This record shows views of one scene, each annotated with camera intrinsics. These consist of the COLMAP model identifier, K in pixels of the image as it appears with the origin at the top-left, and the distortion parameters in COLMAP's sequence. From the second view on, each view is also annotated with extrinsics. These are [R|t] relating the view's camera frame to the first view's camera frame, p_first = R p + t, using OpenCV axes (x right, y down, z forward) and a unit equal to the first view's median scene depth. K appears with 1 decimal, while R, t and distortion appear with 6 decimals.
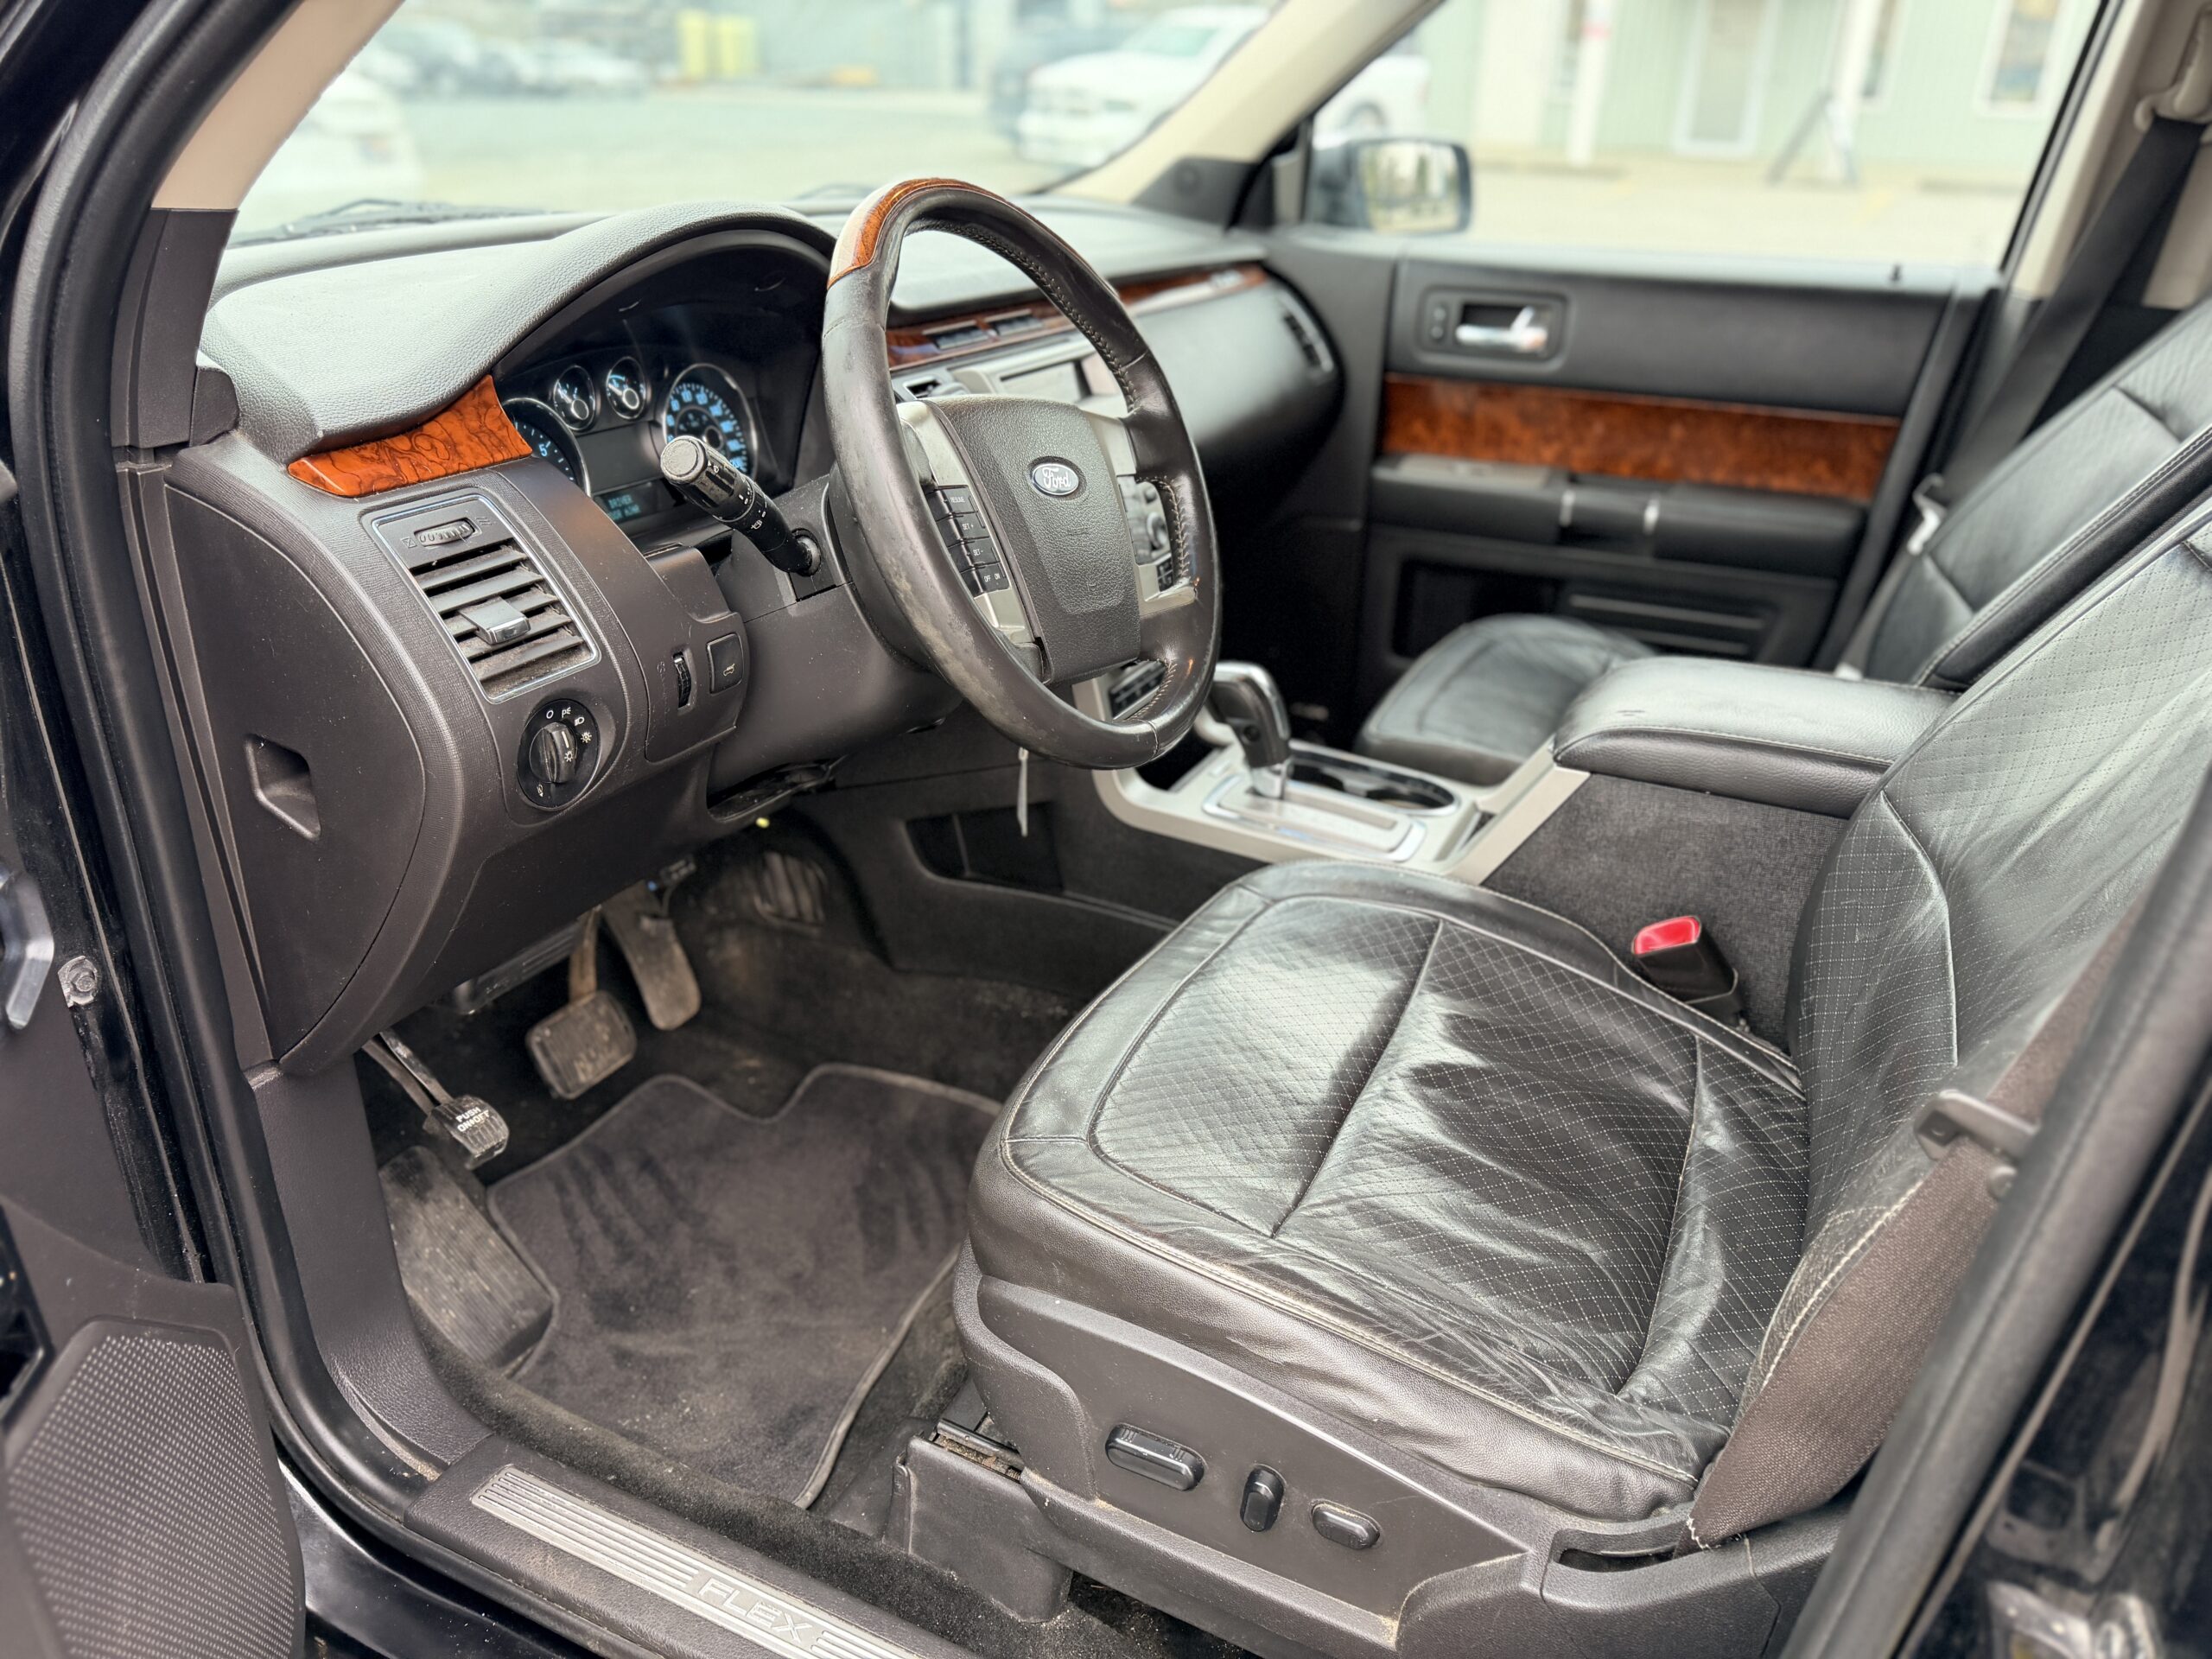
lens RADIAL K [[1572.8, 0, 1106.2], [0, 1572.8, 839.9], [0, 0, 1]] dist [0.009498, -0.016045]
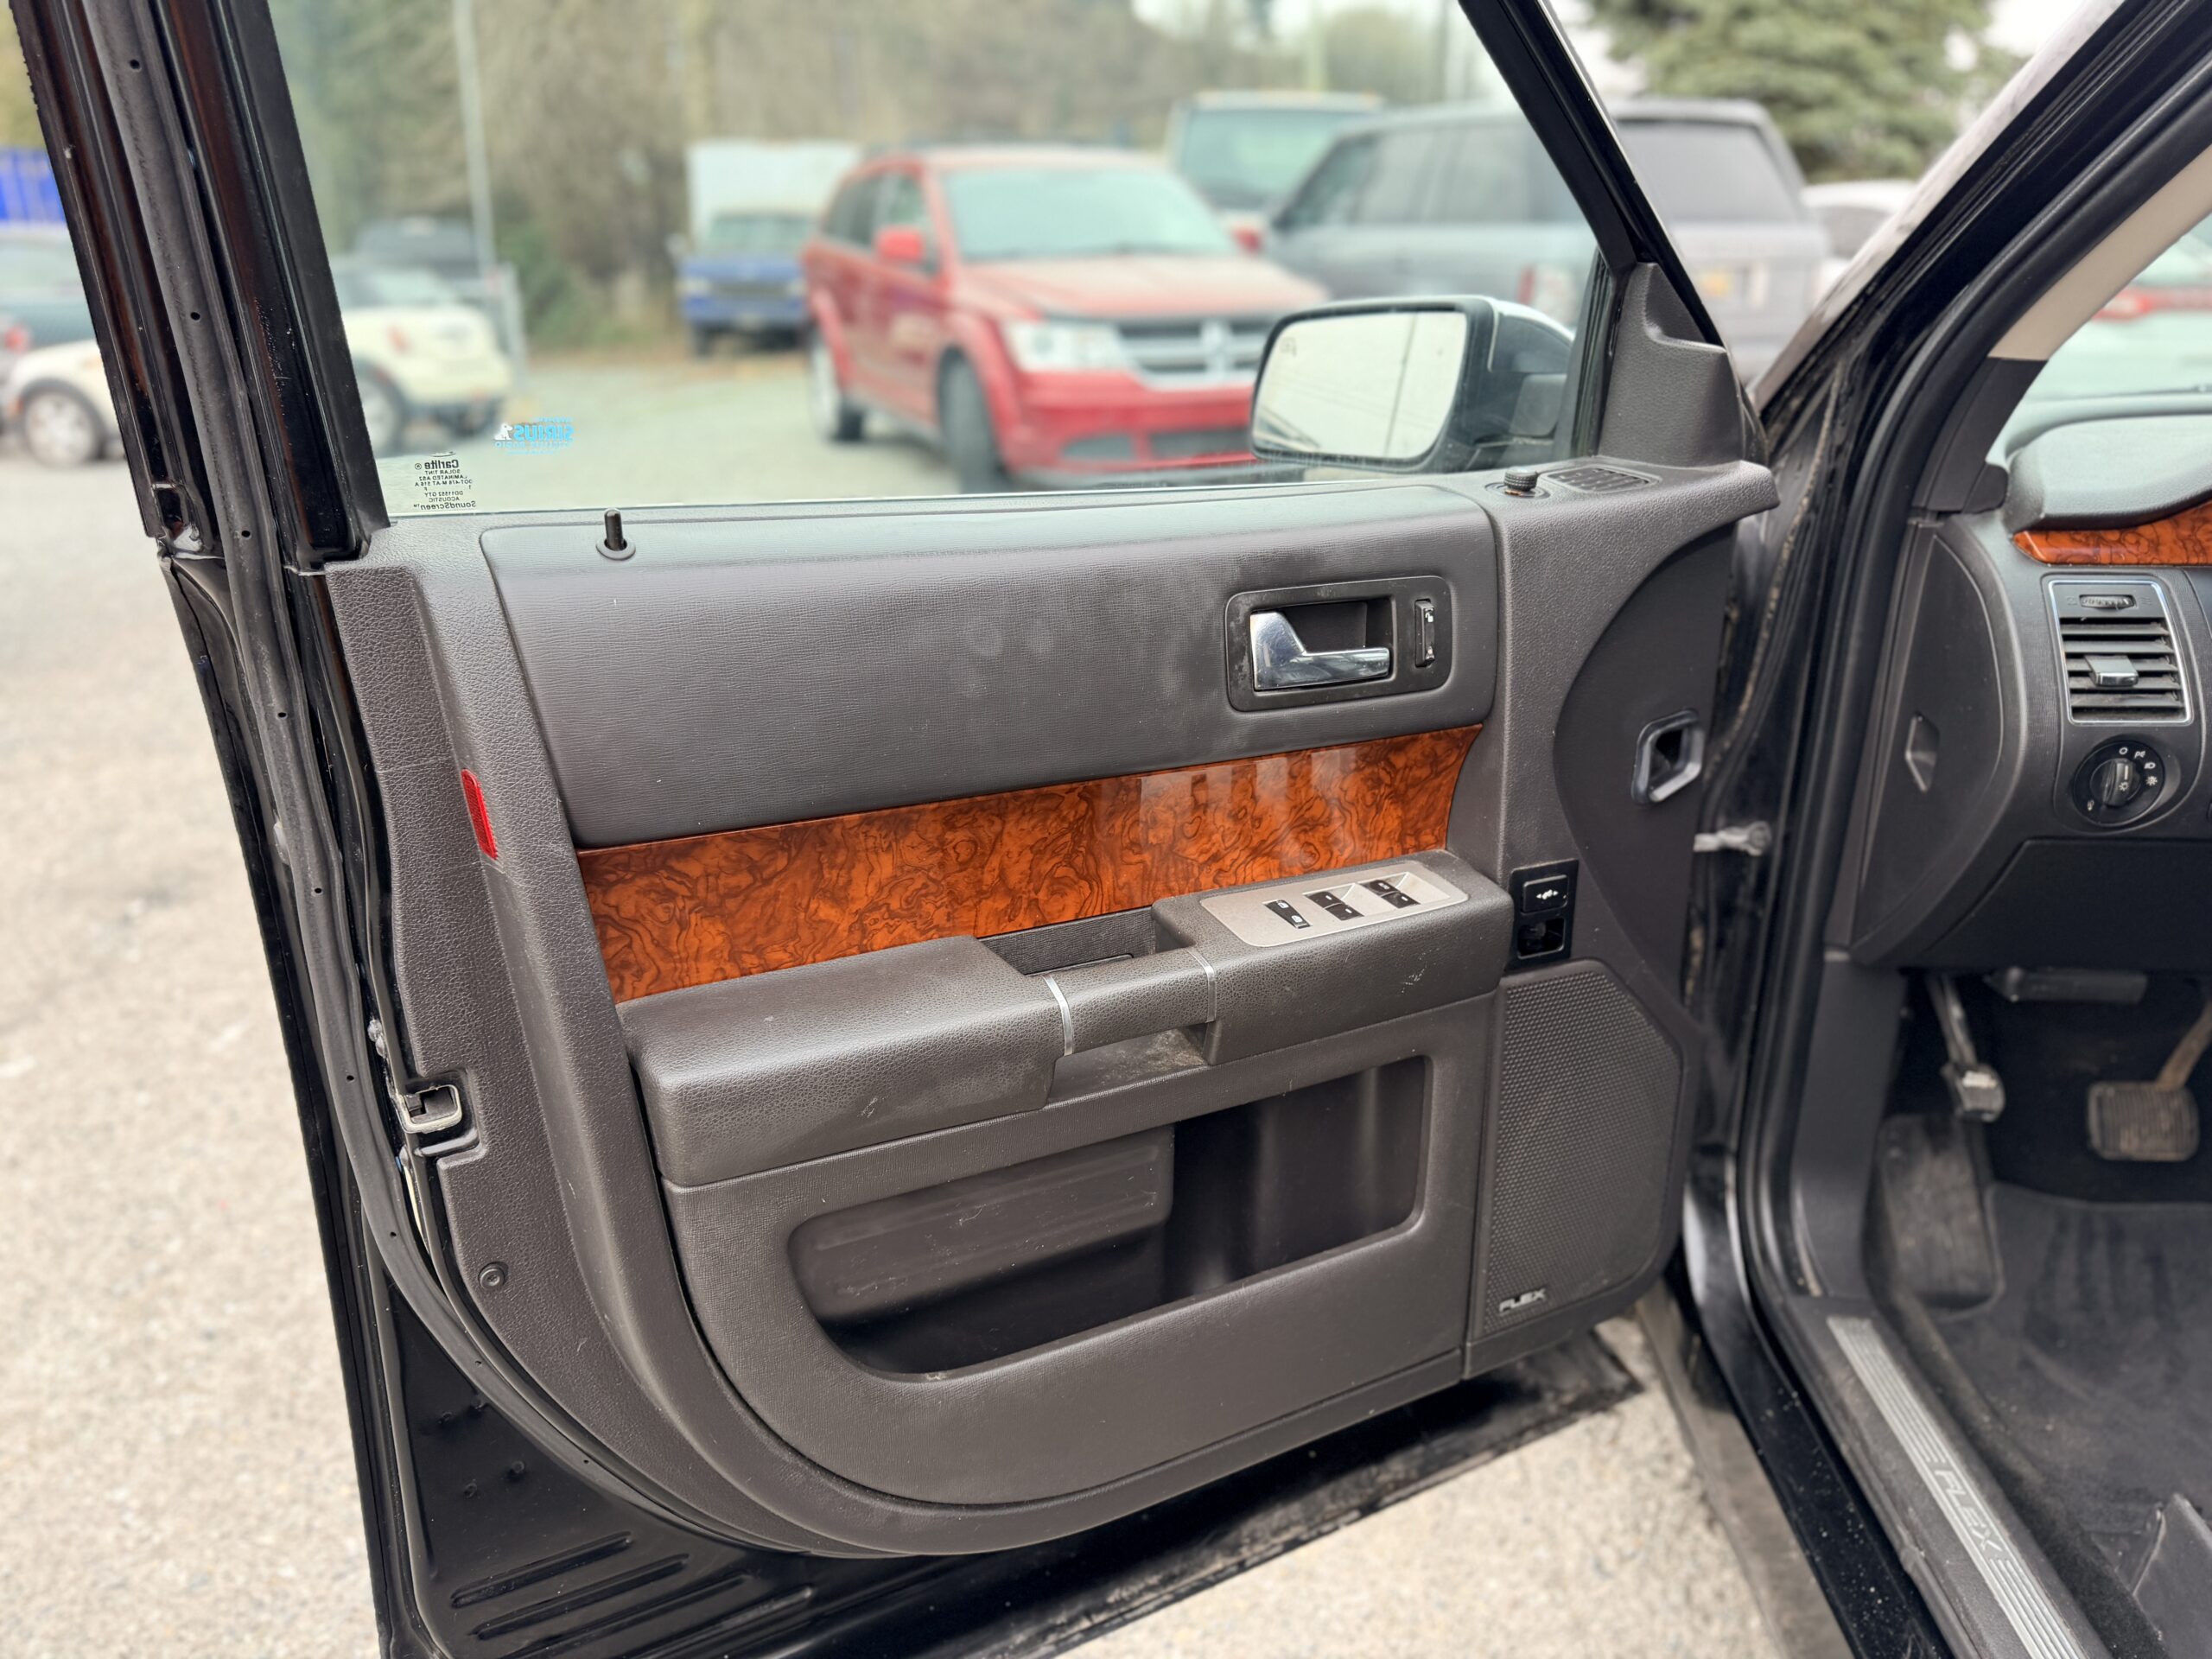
lens RADIAL K [[1572.8, 0, 1121.0], [0, 1572.8, 847.2], [0, 0, 1]] dist [0.009498, -0.016045]
pose [[0.407081, 0.300951, -0.862388, 0.434419], [-0.377712, 0.915116, 0.141057, 0.116897], [0.831636, 0.268313, 0.486199, -0.270533]]
